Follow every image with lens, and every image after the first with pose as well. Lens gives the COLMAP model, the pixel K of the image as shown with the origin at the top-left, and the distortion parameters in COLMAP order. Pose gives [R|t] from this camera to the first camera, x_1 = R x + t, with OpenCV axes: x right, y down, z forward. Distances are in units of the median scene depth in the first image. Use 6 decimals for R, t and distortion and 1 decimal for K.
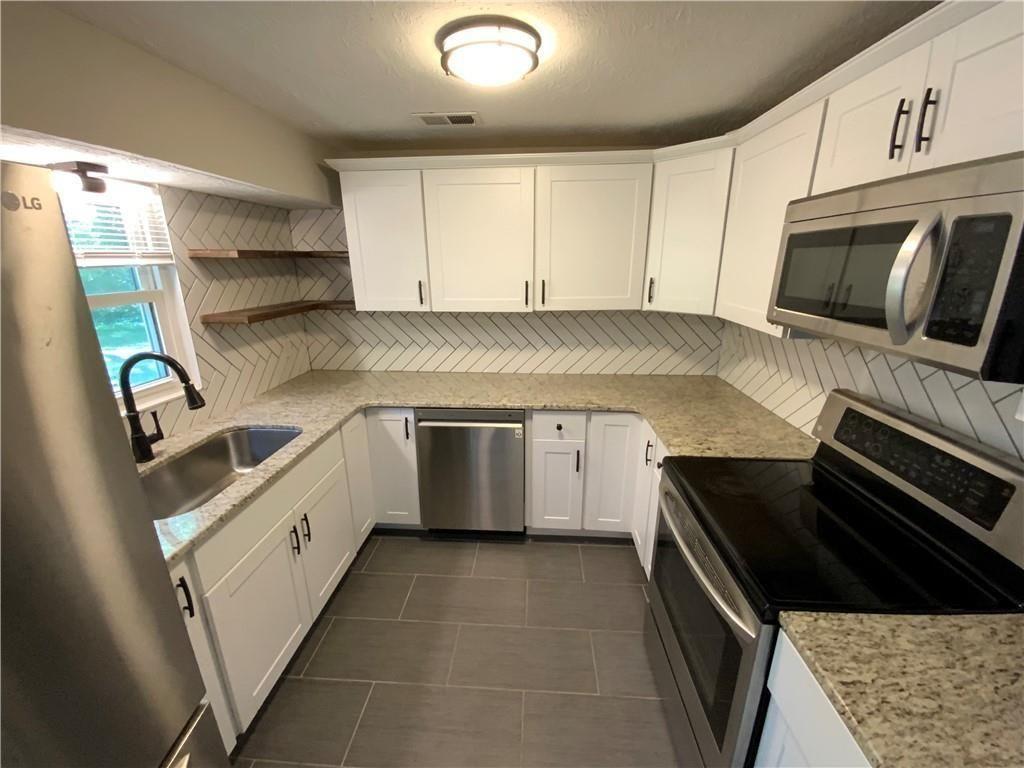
lens RADIAL K [[418.9, 0, 511.2], [0, 418.9, 373.5], [0, 0, 1]] dist [-0.002657, -0.000336]
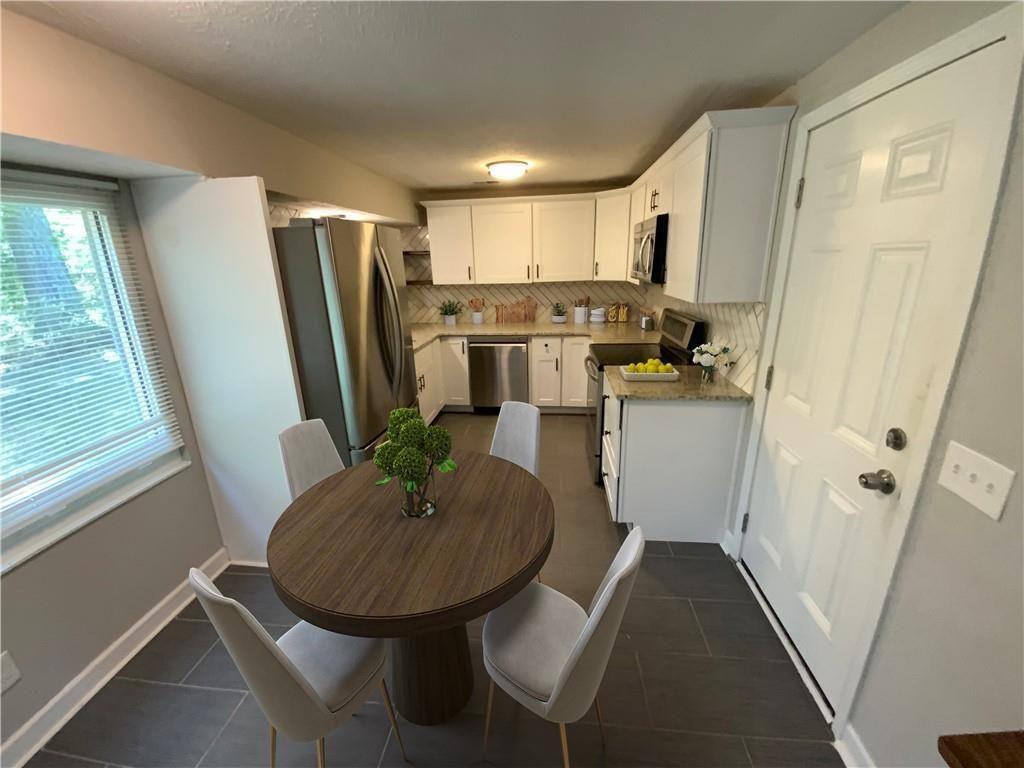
lens RADIAL K [[418.9, 0, 507.5], [0, 418.9, 384.7], [0, 0, 1]] dist [-0.002657, -0.000336]
pose [[0.998498, -0.004356, -0.054611, 0.043919], [0.005748, 0.999662, 0.025356, 0.248691], [0.054482, -0.025632, 0.998186, -0.825191]]
